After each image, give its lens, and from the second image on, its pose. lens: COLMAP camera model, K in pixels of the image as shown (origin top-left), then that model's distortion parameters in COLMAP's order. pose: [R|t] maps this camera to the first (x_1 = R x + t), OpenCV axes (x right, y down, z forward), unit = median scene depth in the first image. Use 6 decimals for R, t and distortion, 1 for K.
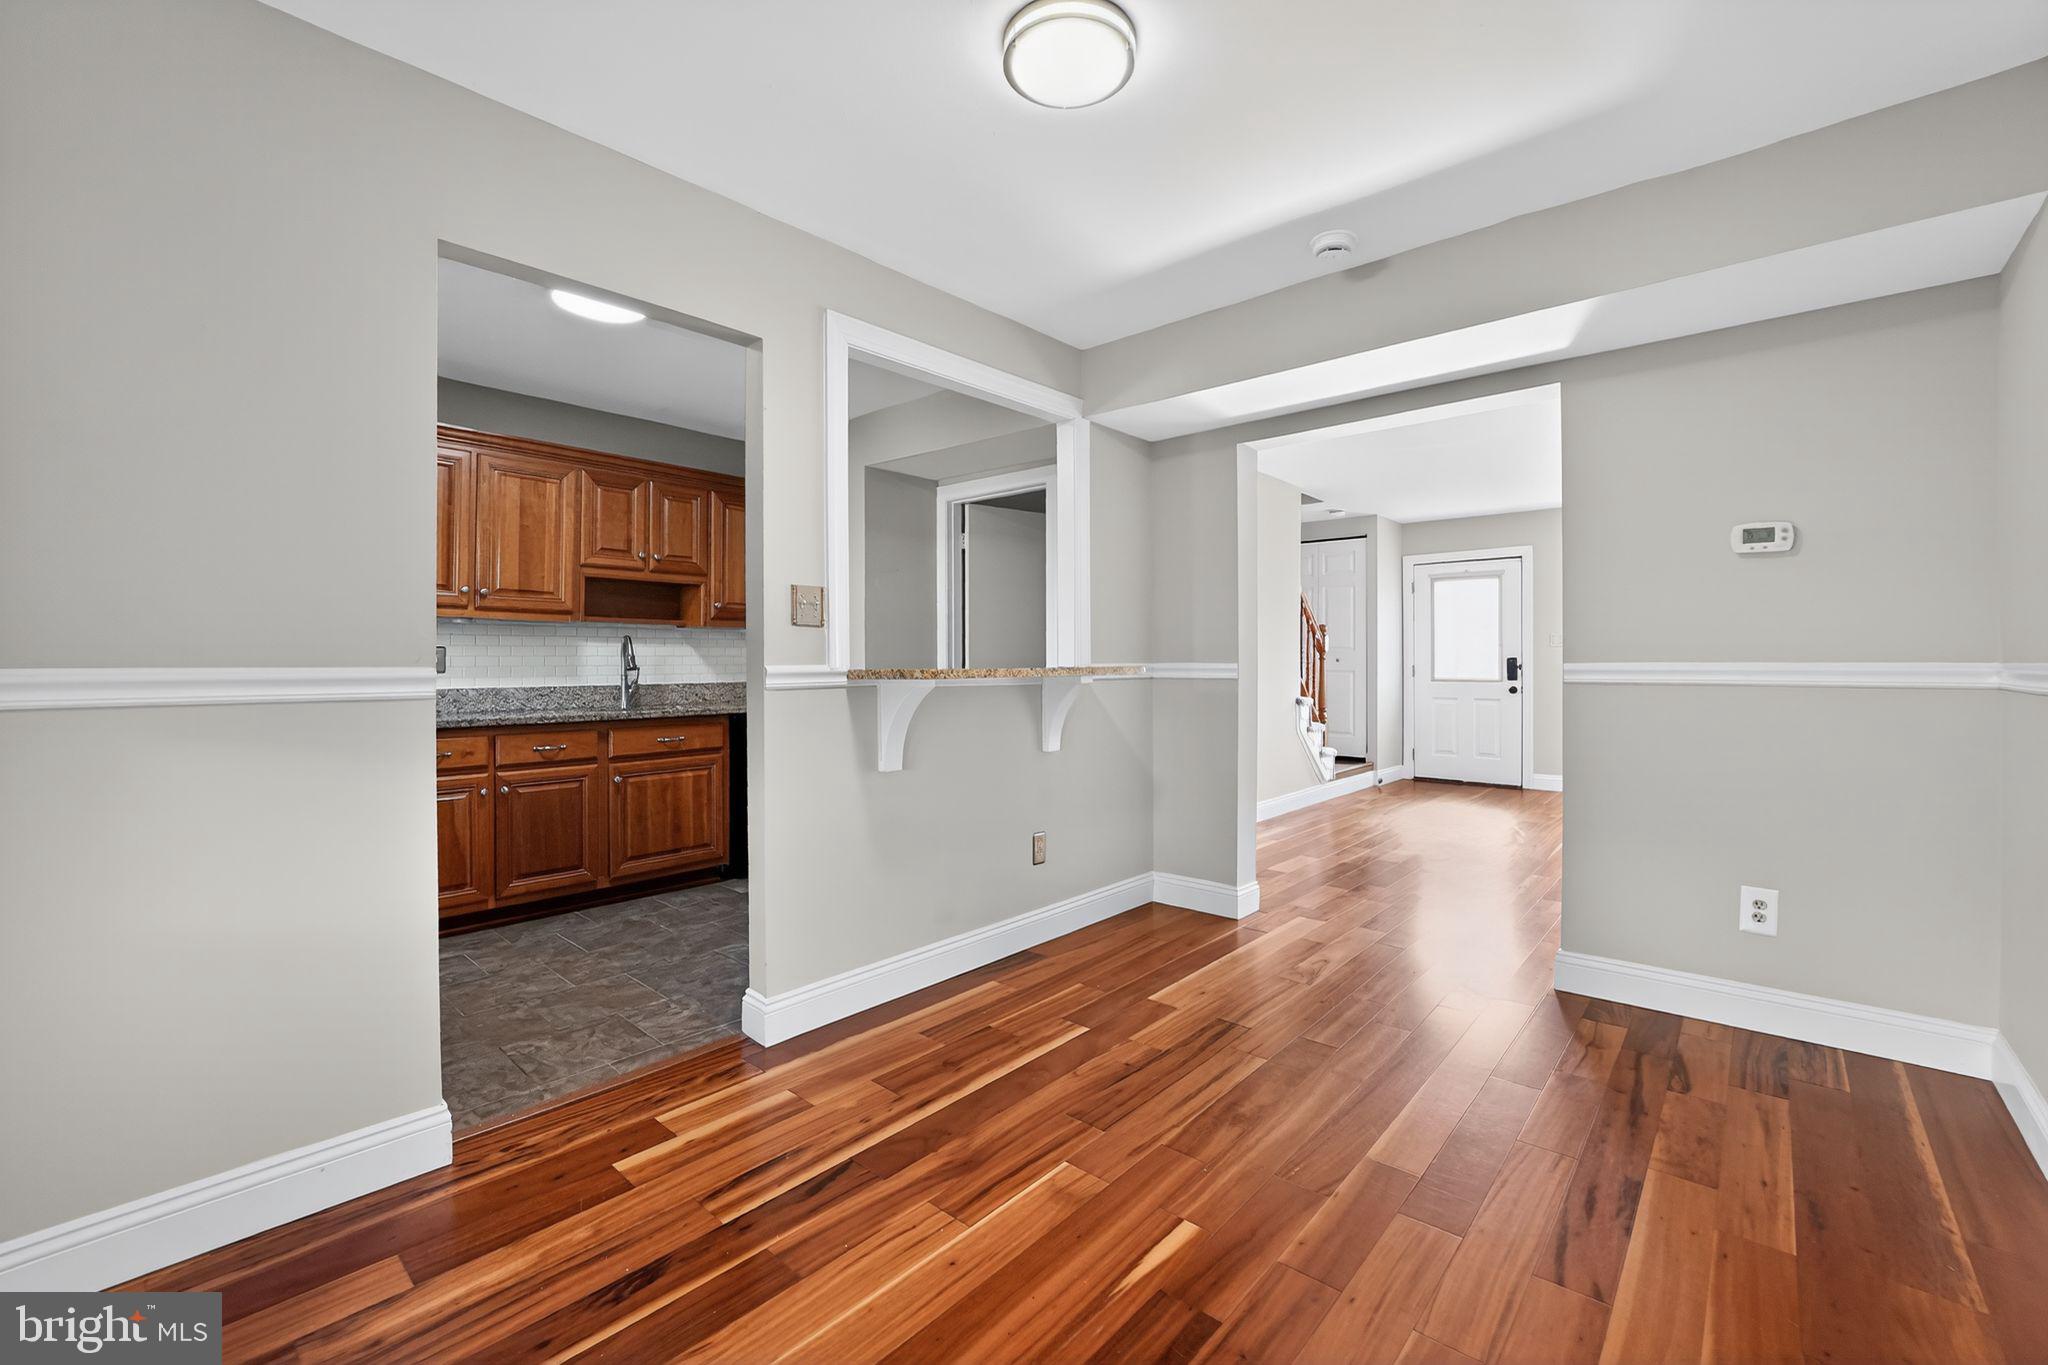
lens RADIAL K [[840.9, 0, 1042.3], [0, 840.9, 658.2], [0, 0, 1]] dist [-0.021000, -0.001846]
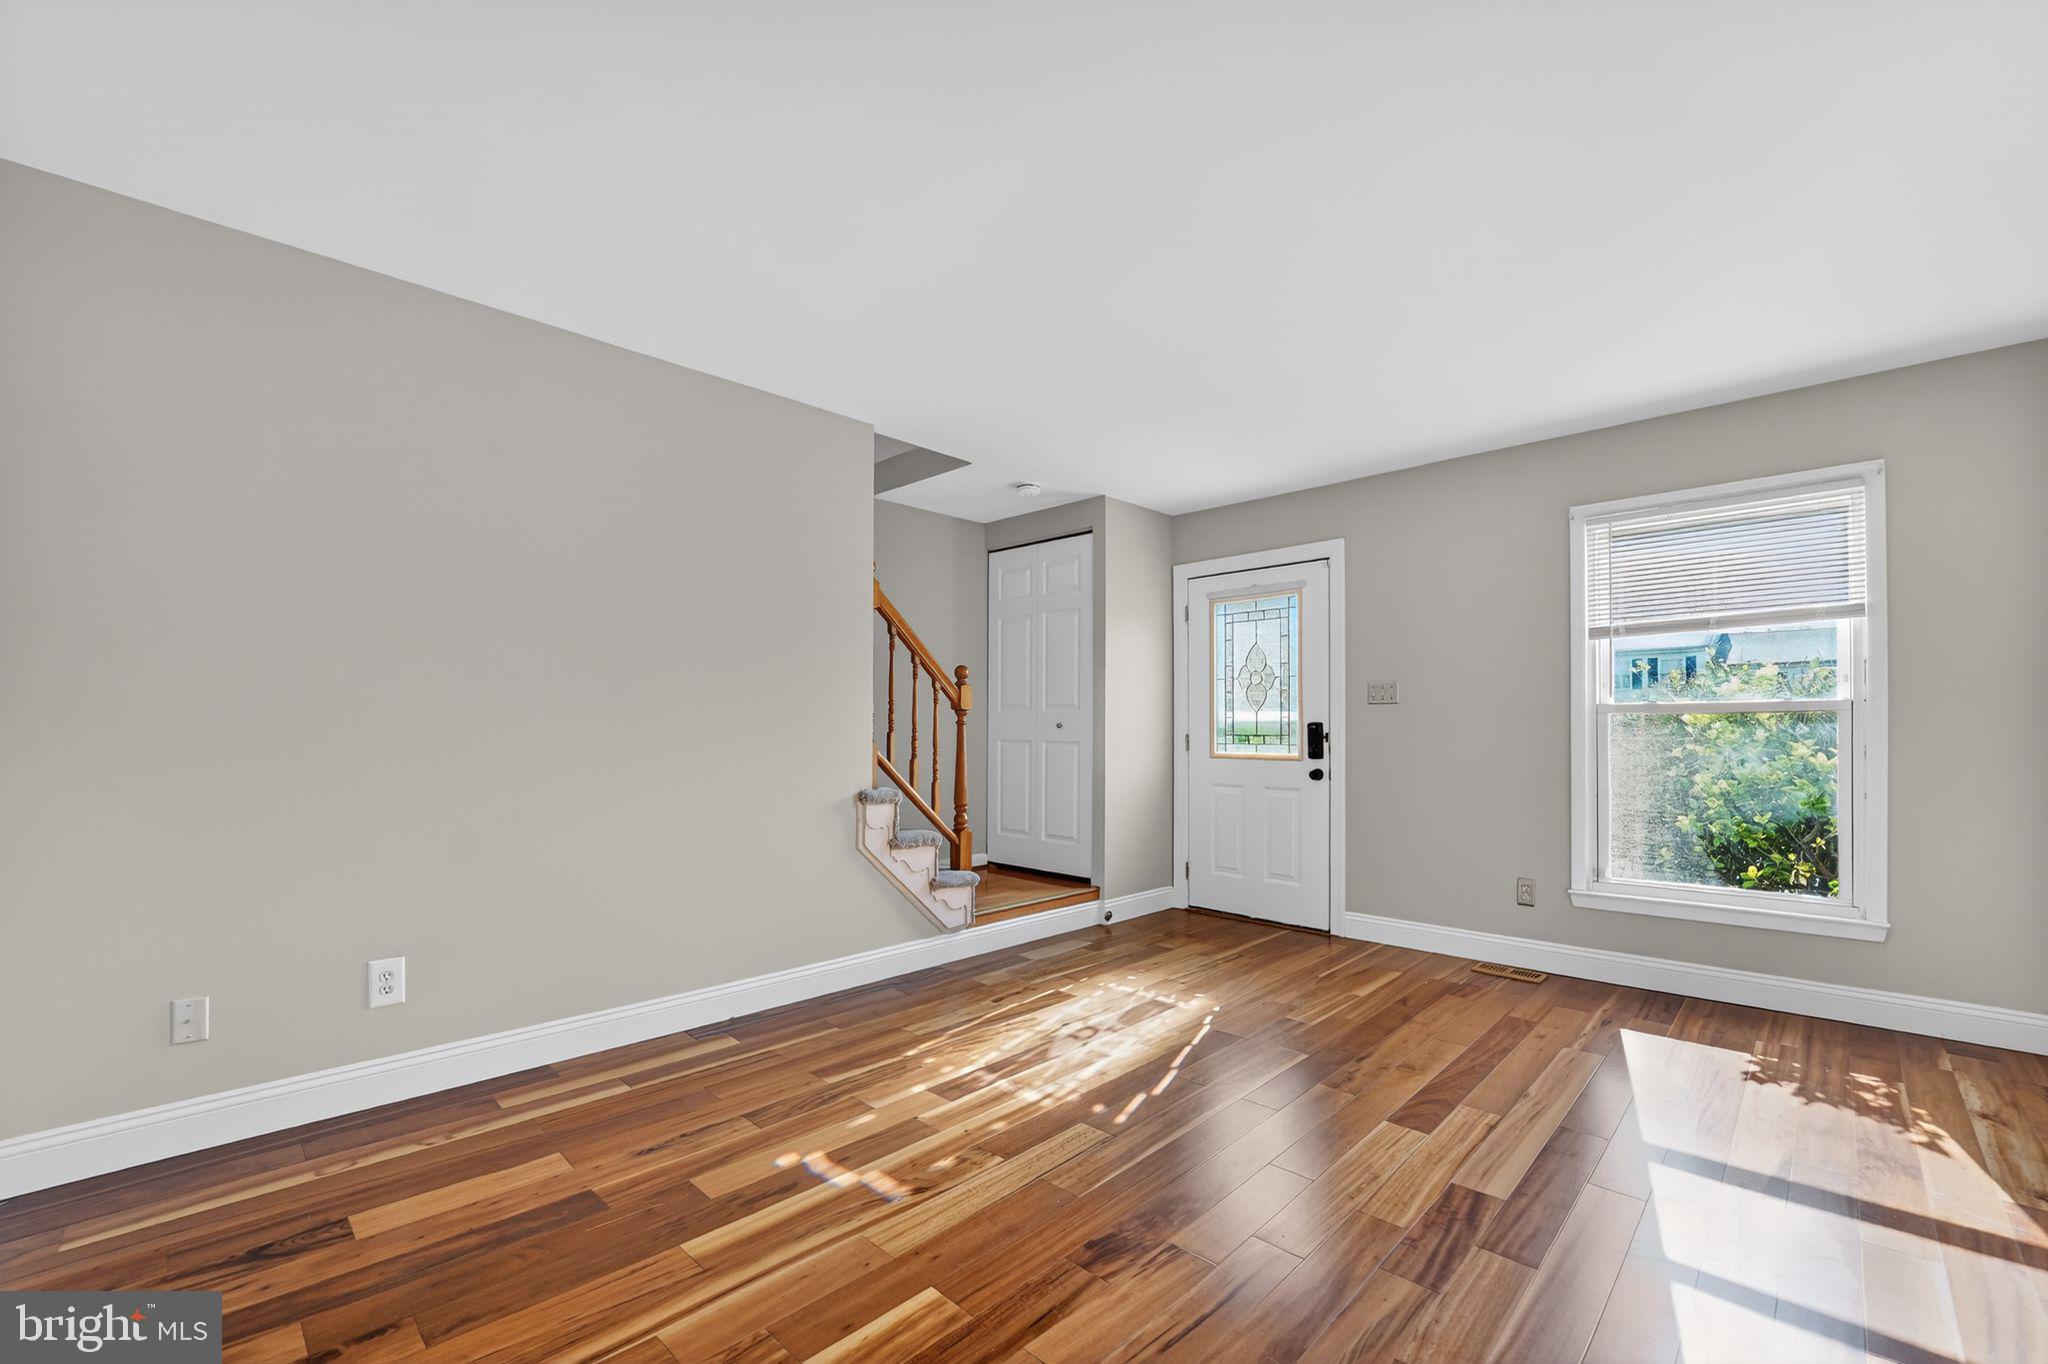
lens RADIAL K [[840.9, 0, 1026.7], [0, 840.9, 722.1], [0, 0, 1]] dist [-0.021000, -0.001846]
pose [[0.998188, 0.001648, -0.060153, 0.832657], [-0.001770, 0.999996, -0.001969, 0.002378], [0.060149, 0.002072, 0.998187, 0.792964]]
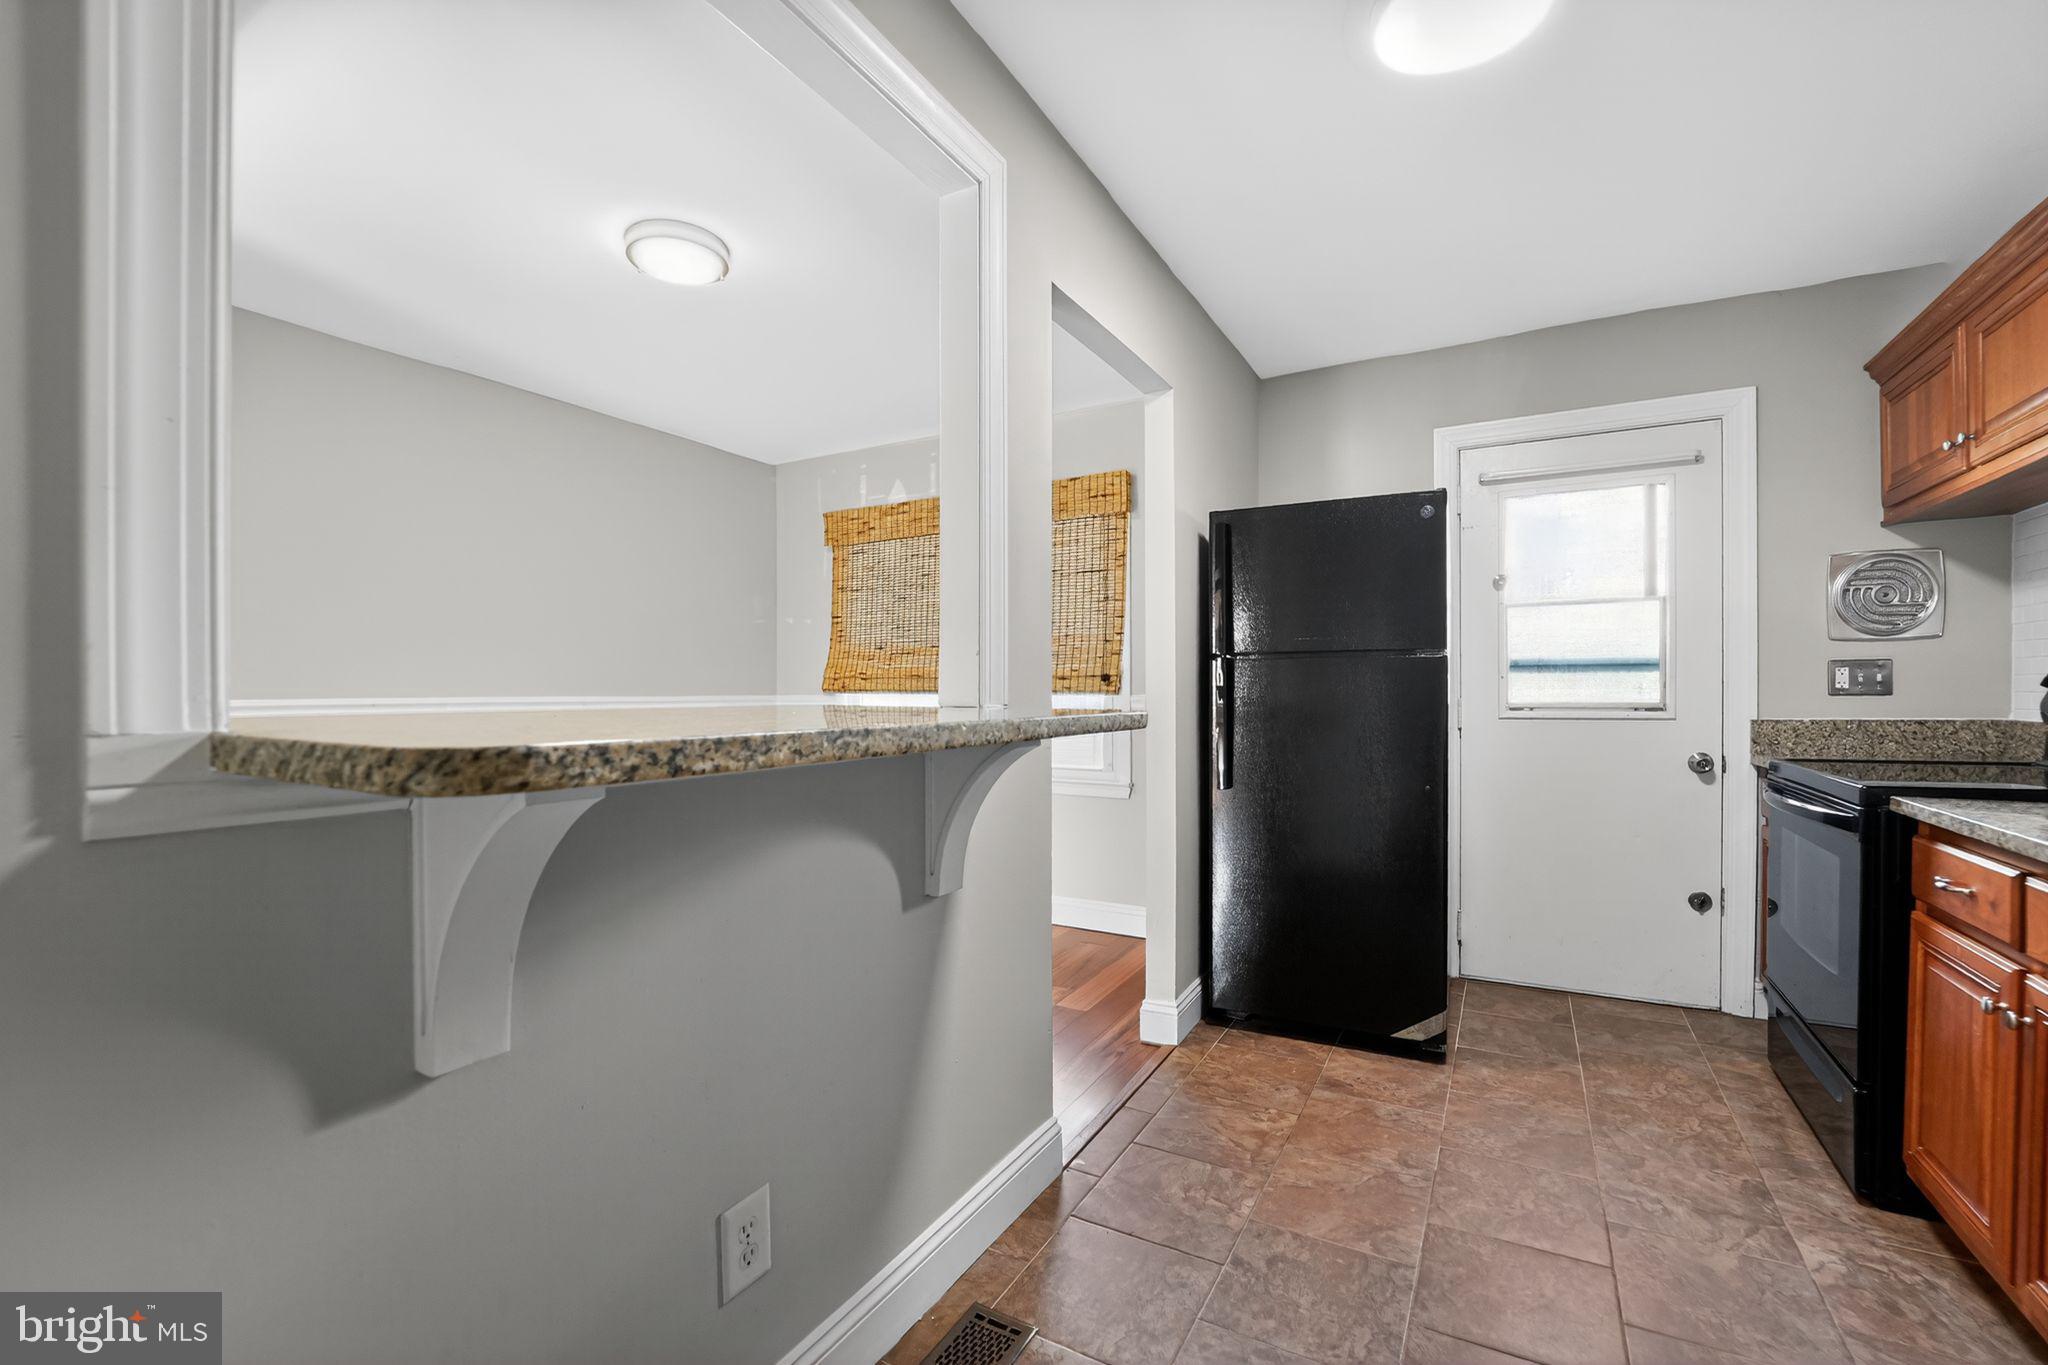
lens RADIAL K [[840.9, 0, 1059.2], [0, 840.9, 700.8], [0, 0, 1]] dist [-0.021000, -0.001846]
pose [[-0.972885, 0.012673, -0.230940, -0.130961], [0.010890, 0.999900, 0.008993, 0.002678], [0.231031, 0.006235, -0.972926, 1.244075]]
